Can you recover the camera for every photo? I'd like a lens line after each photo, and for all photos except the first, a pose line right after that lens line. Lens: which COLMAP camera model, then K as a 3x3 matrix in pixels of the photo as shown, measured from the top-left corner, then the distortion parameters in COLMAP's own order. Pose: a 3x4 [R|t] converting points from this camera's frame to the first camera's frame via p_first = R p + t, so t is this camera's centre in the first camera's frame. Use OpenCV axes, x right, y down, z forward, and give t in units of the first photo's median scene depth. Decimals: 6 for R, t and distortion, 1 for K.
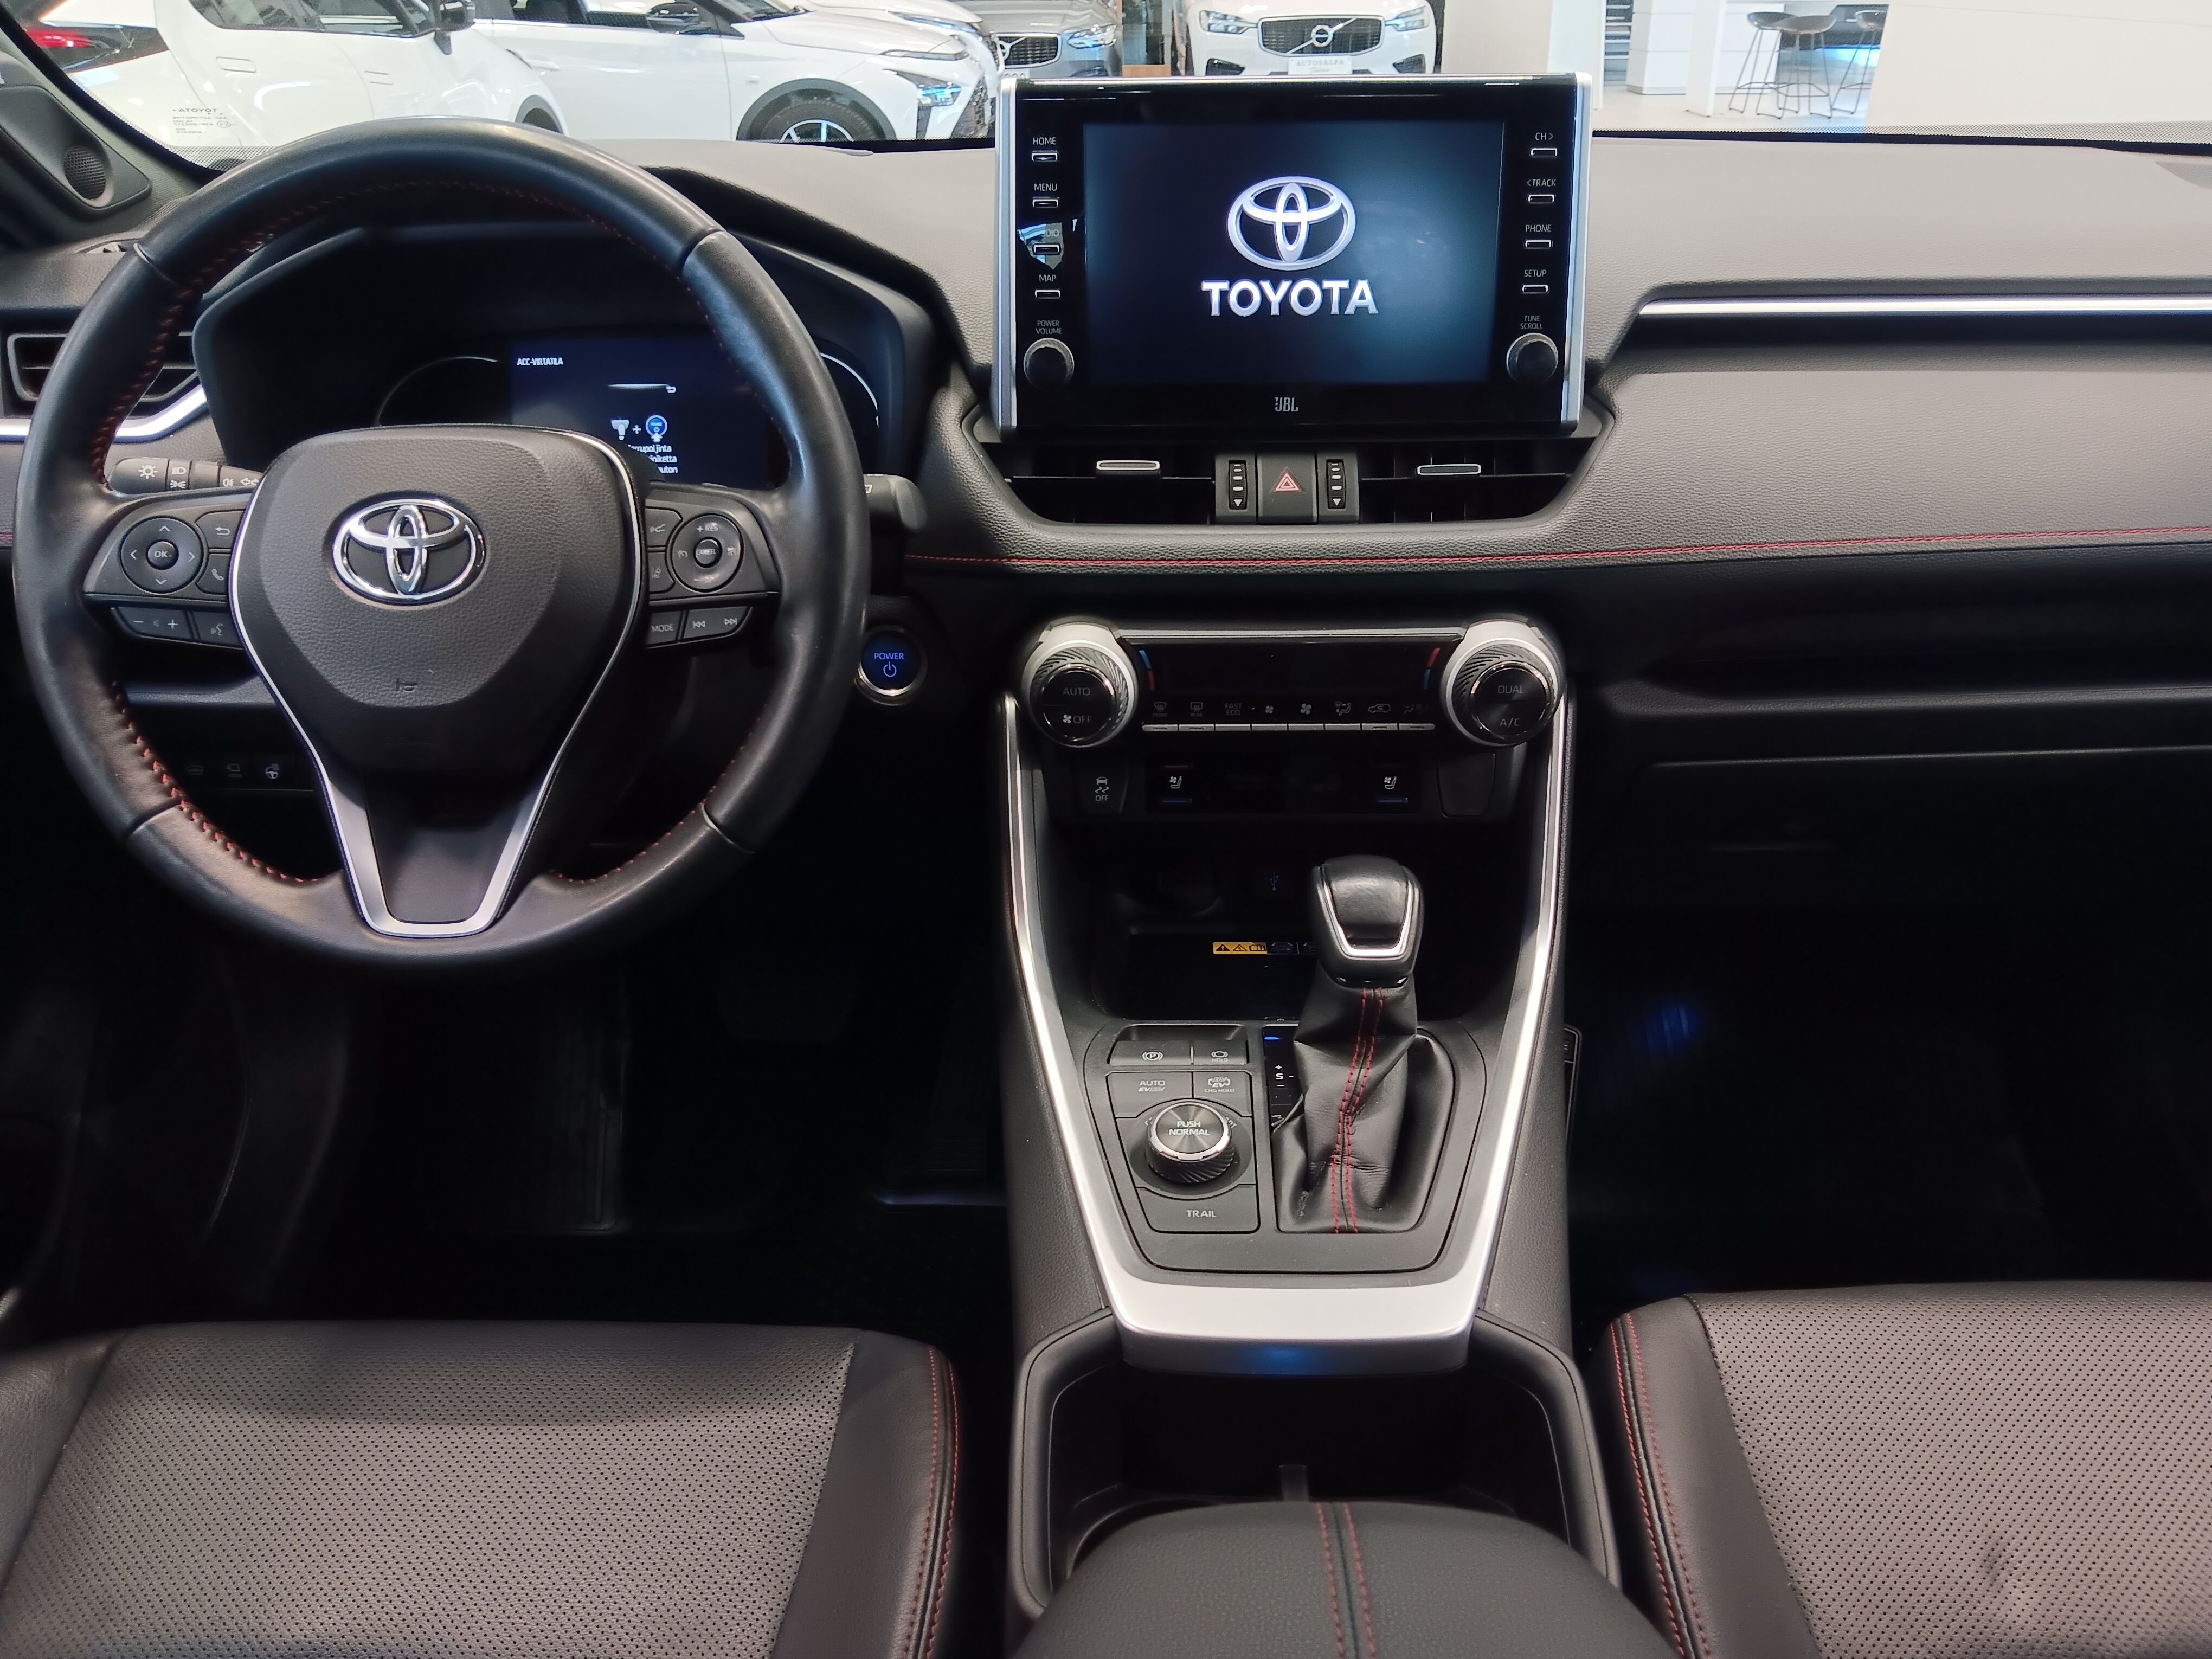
lens RADIAL K [[1666.0, 0, 1106.0], [0, 1666.0, 829.5], [0, 0, 1]] dist [-0.005896, -0.007397]
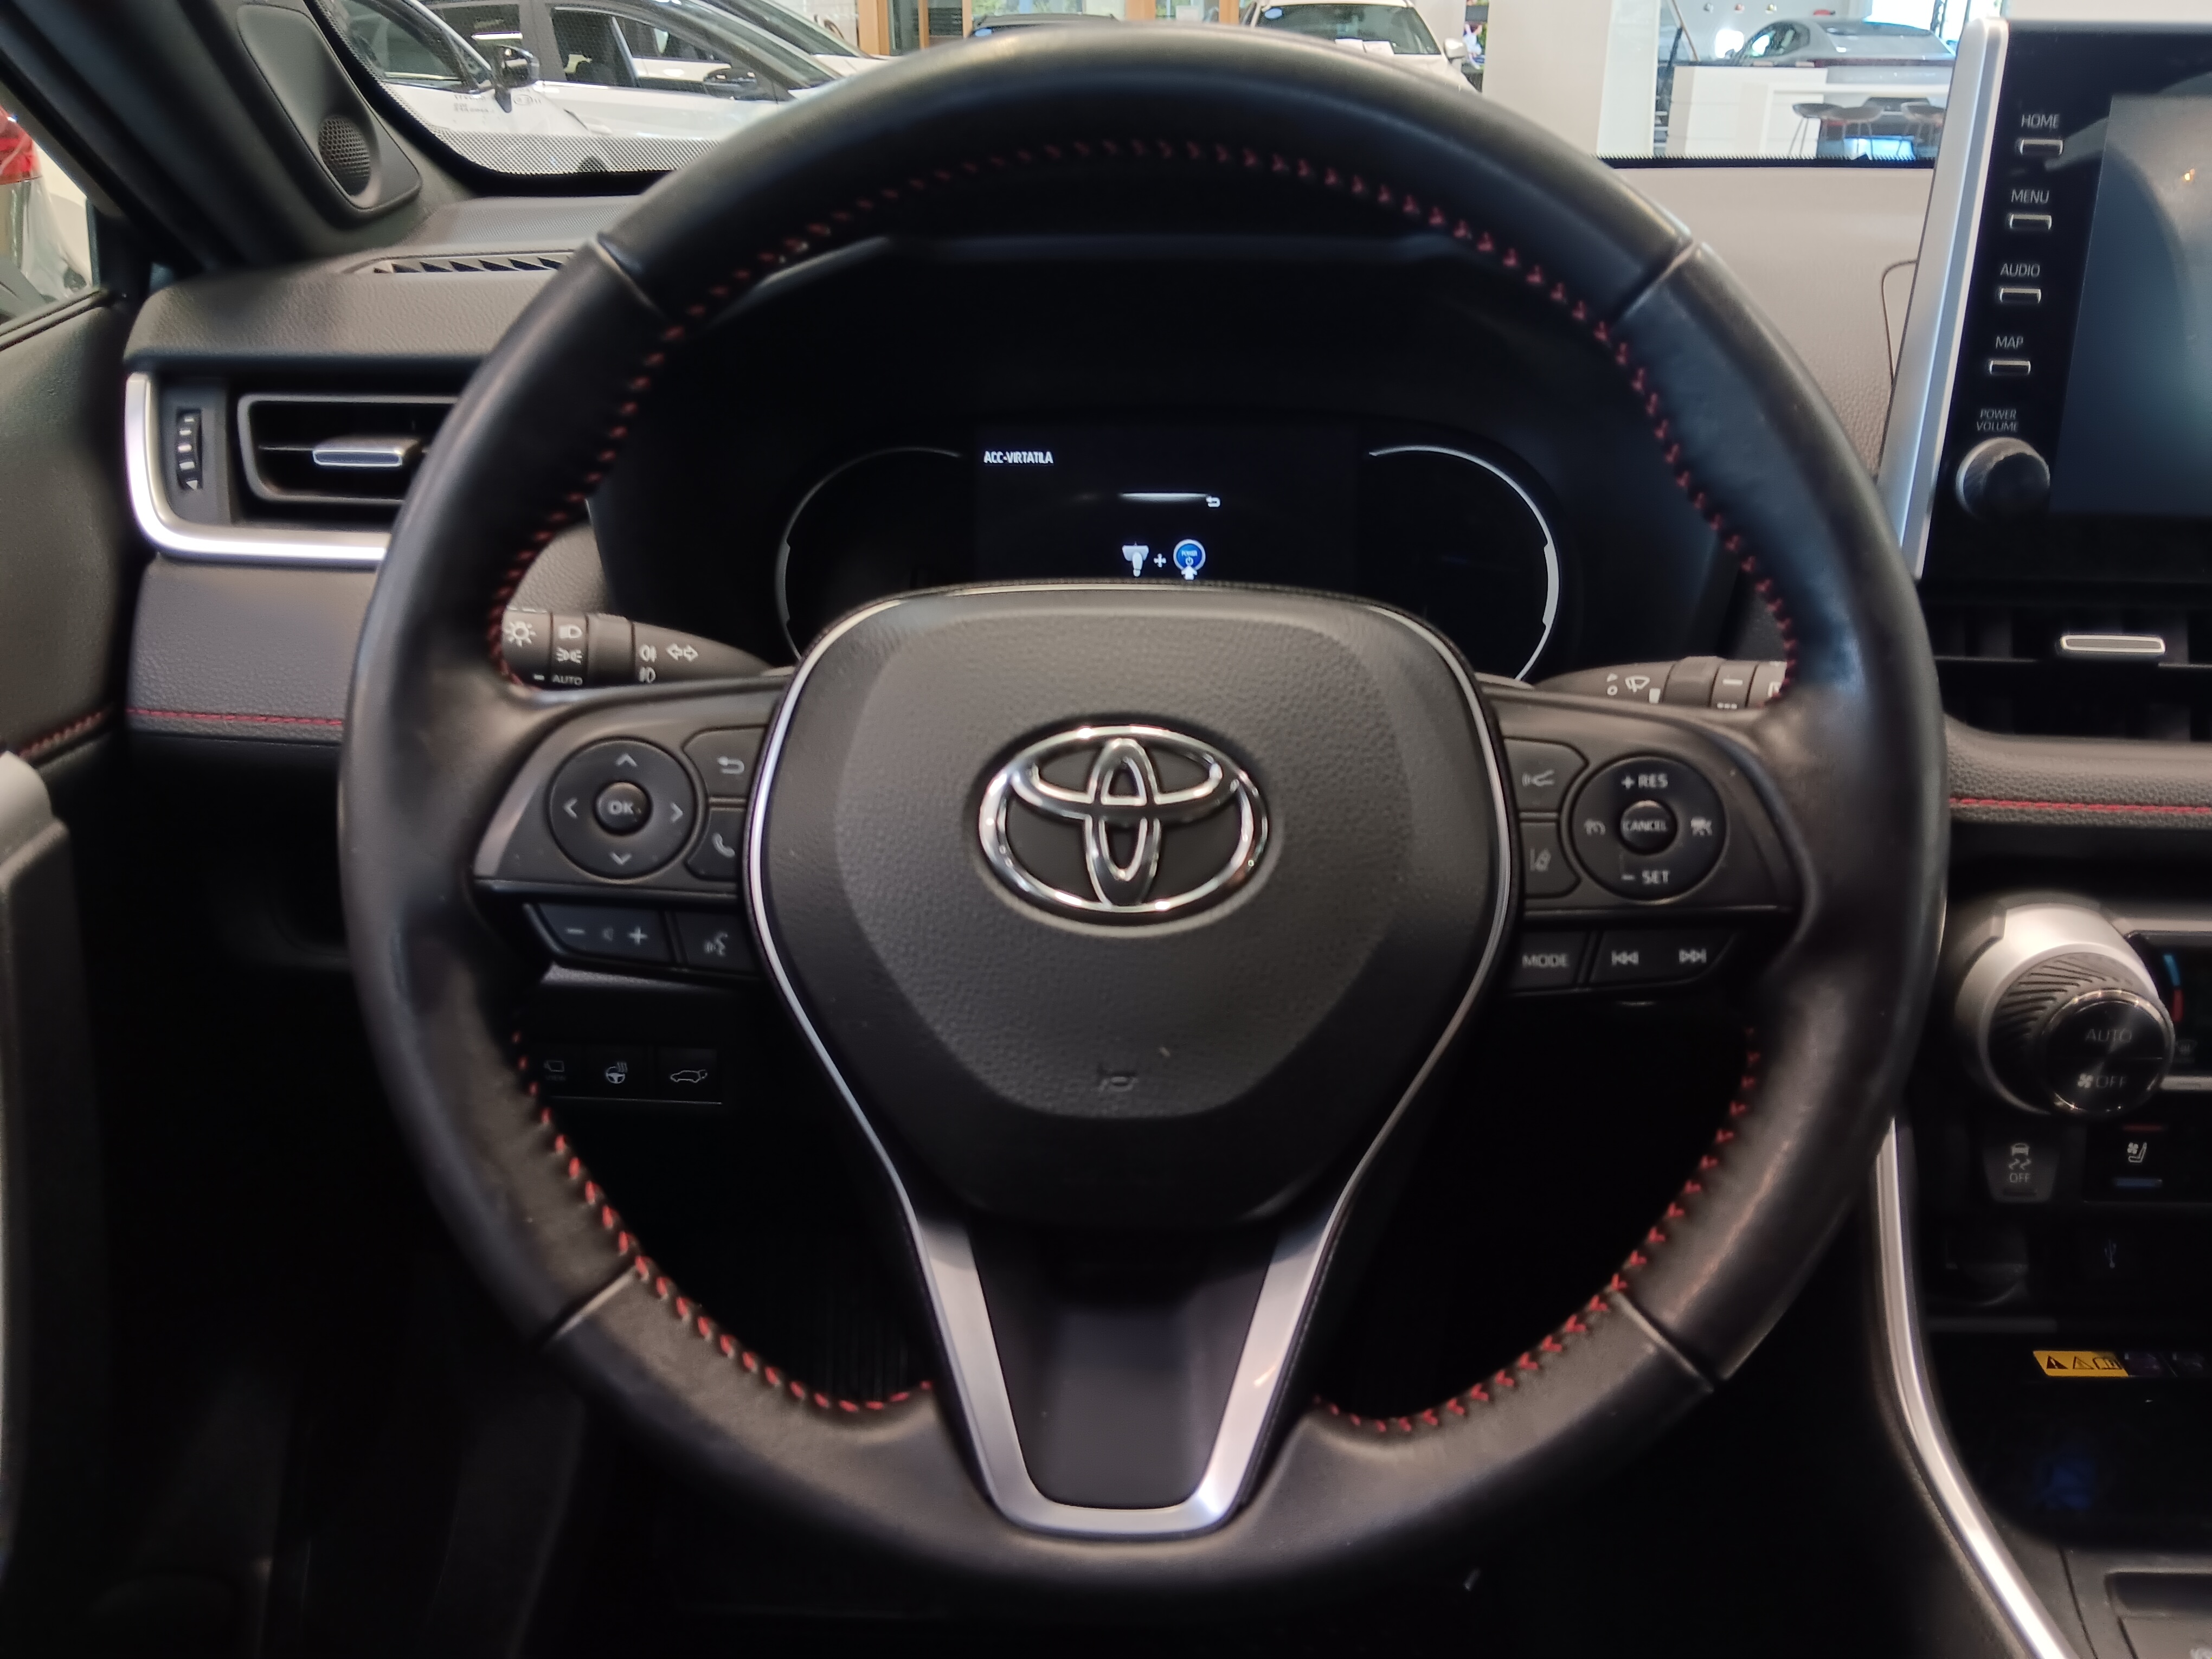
lens RADIAL K [[1604.7, 0, 1106.0], [0, 1604.7, 829.5], [0, 0, 1]] dist [0.111890, -0.168619]
pose [[0.999785, 0.015448, 0.013858, -0.366104], [-0.014901, 0.999138, -0.038744, -0.123288], [-0.014444, 0.038529, 0.999153, 0.409567]]
